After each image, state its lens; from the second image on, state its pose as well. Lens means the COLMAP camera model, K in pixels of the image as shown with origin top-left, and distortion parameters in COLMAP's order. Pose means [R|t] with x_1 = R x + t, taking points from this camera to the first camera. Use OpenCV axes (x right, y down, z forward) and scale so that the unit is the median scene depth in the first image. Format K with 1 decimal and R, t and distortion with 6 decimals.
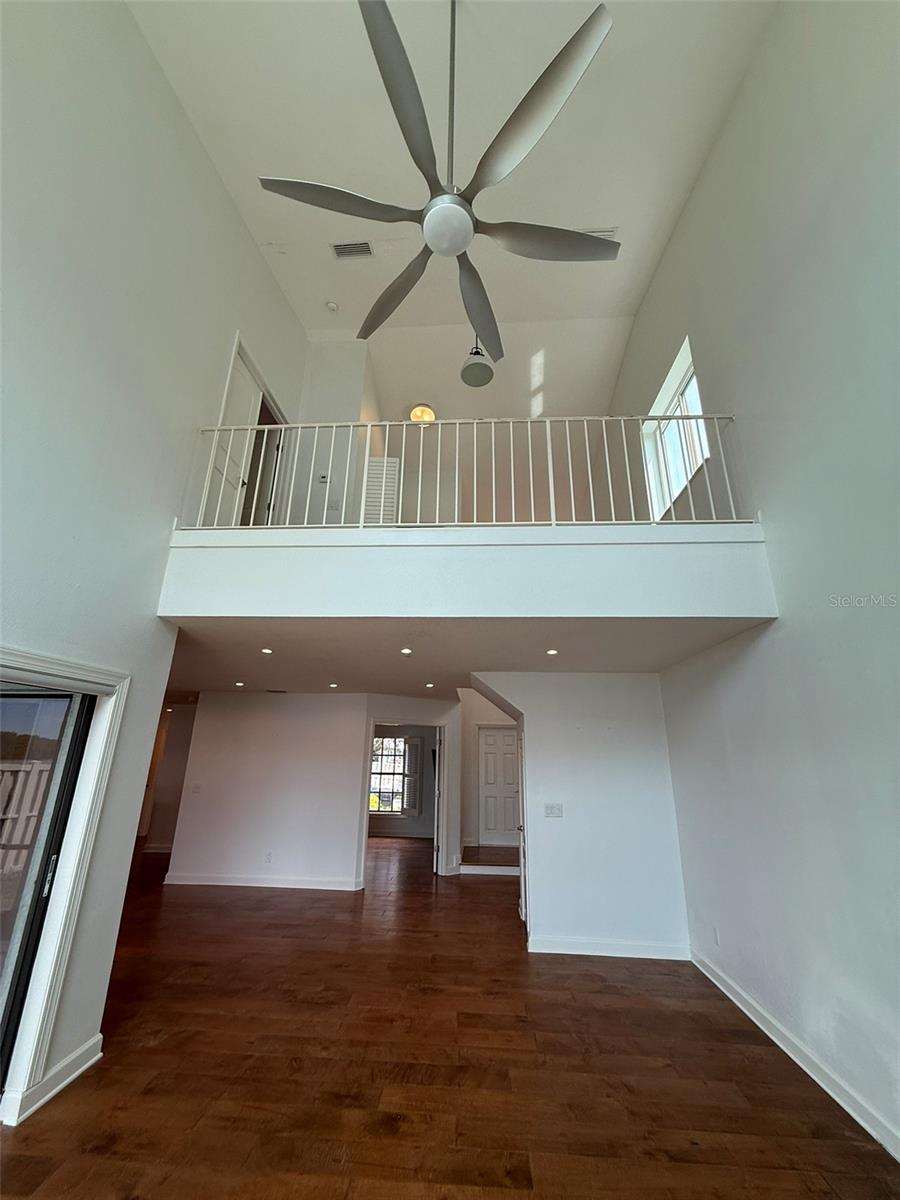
lens RADIAL K [[478.3, 0, 452.7], [0, 478.3, 599.6], [0, 0, 1]] dist [0.002390, -0.001126]
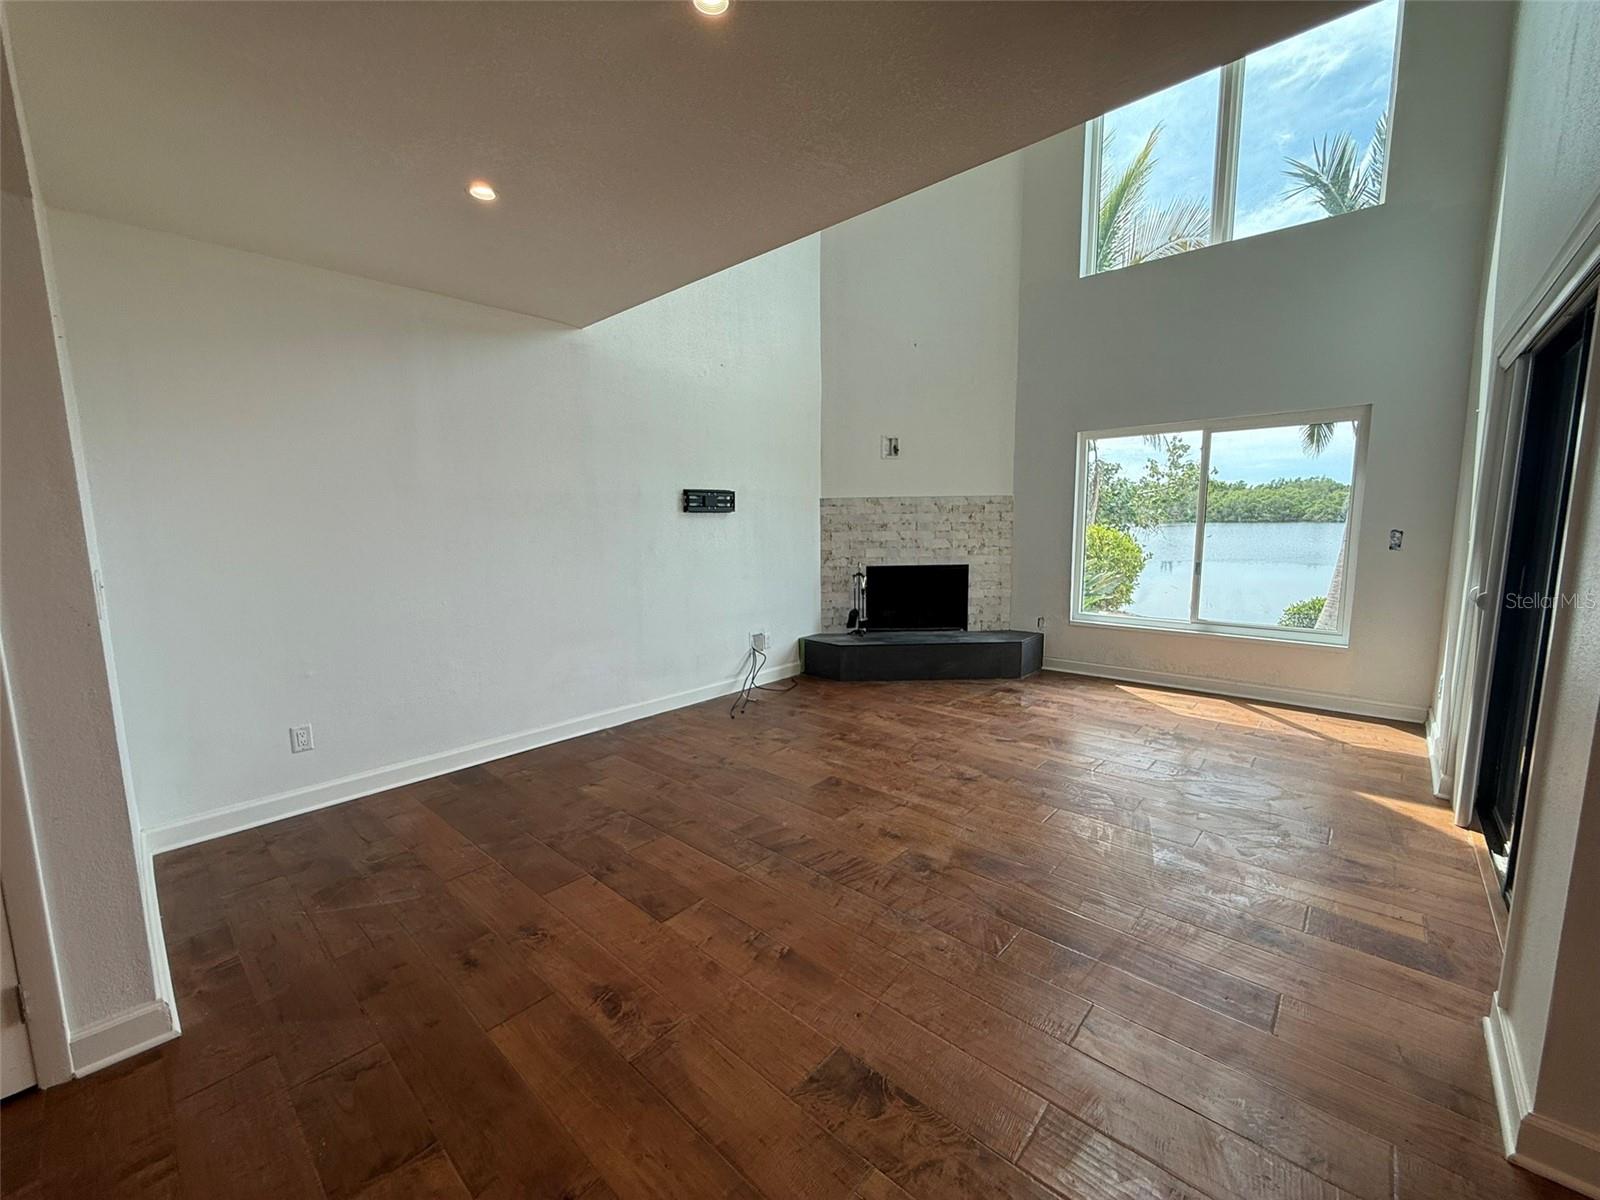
lens RADIAL K [[637.7, 0, 797.3], [0, 637.7, 599.5], [0, 0, 1]] dist [0.002390, -0.001126]
pose [[-0.776322, -0.091232, 0.623700, -0.435265], [-0.199813, 0.974059, -0.106227, 0.521784], [-0.597829, -0.207090, -0.774412, 1.357126]]
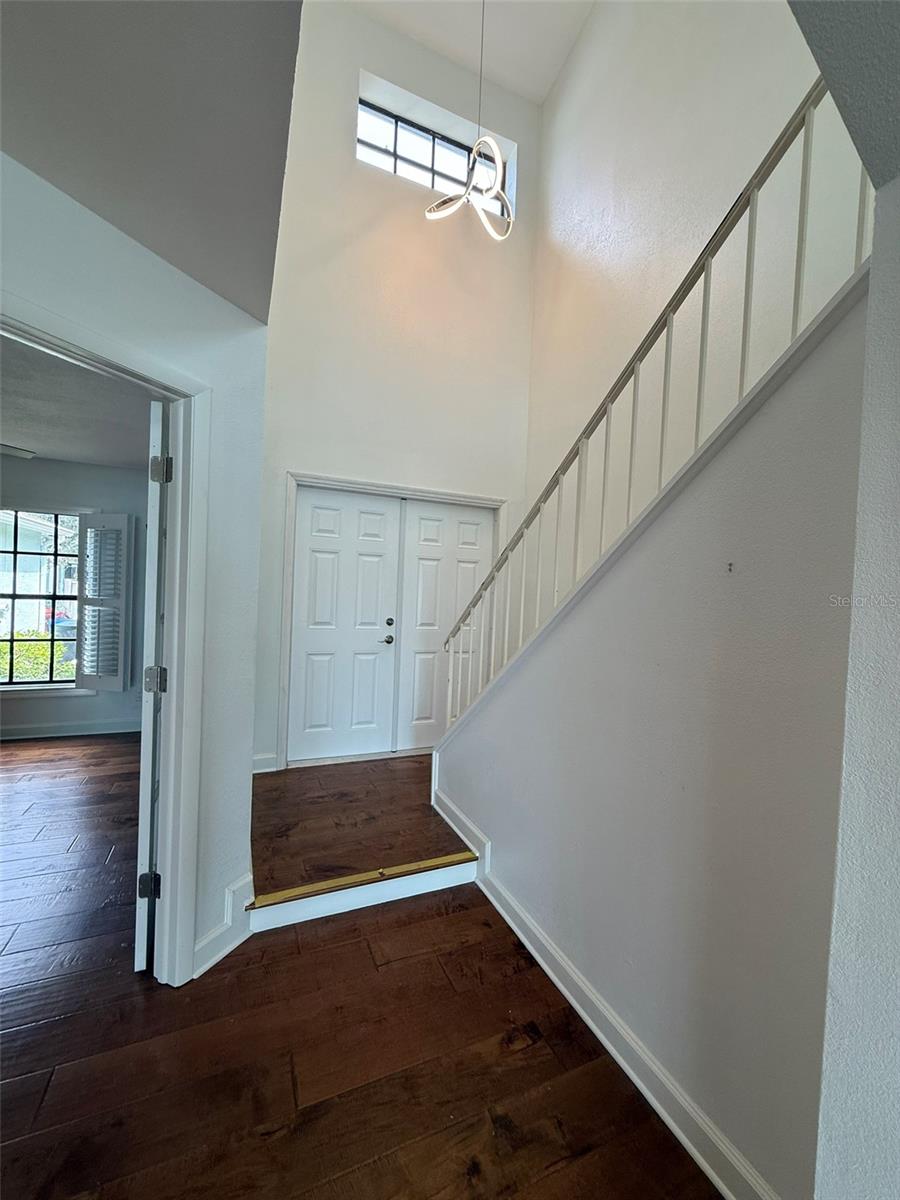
lens RADIAL K [[478.3, 0, 449.2], [0, 478.3, 595.7], [0, 0, 1]] dist [0.002390, -0.001126]
pose [[0.892836, 0.013077, 0.450192, -0.017564], [-0.162564, 0.941550, 0.295053, 0.564491], [-0.420020, -0.336619, 0.842776, 1.546972]]
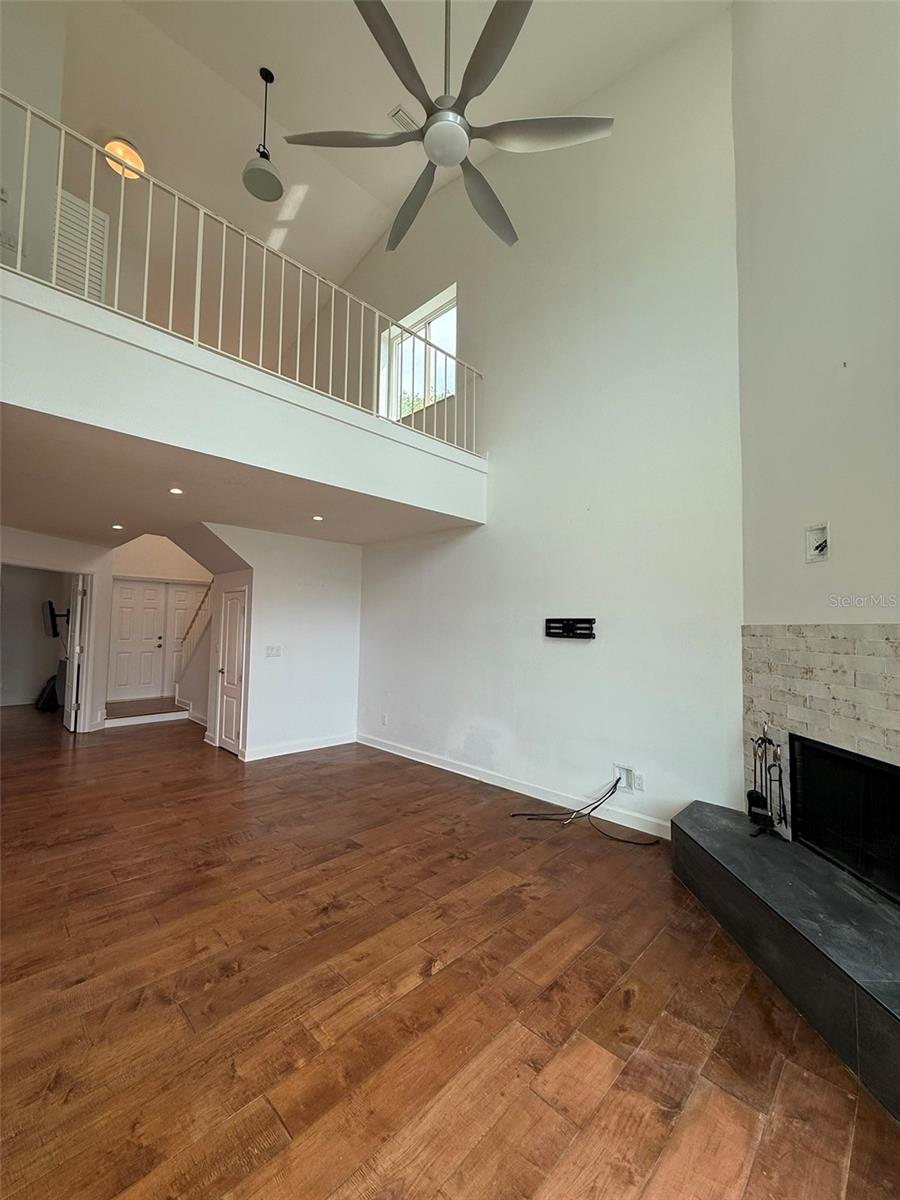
lens RADIAL K [[478.3, 0, 453.6], [0, 478.3, 600.4], [0, 0, 1]] dist [0.002390, -0.001126]
pose [[0.657133, 0.031867, 0.753100, -0.491882], [-0.238096, 0.956729, 0.167273, 0.032725], [-0.715182, -0.289231, 0.636286, -0.017656]]
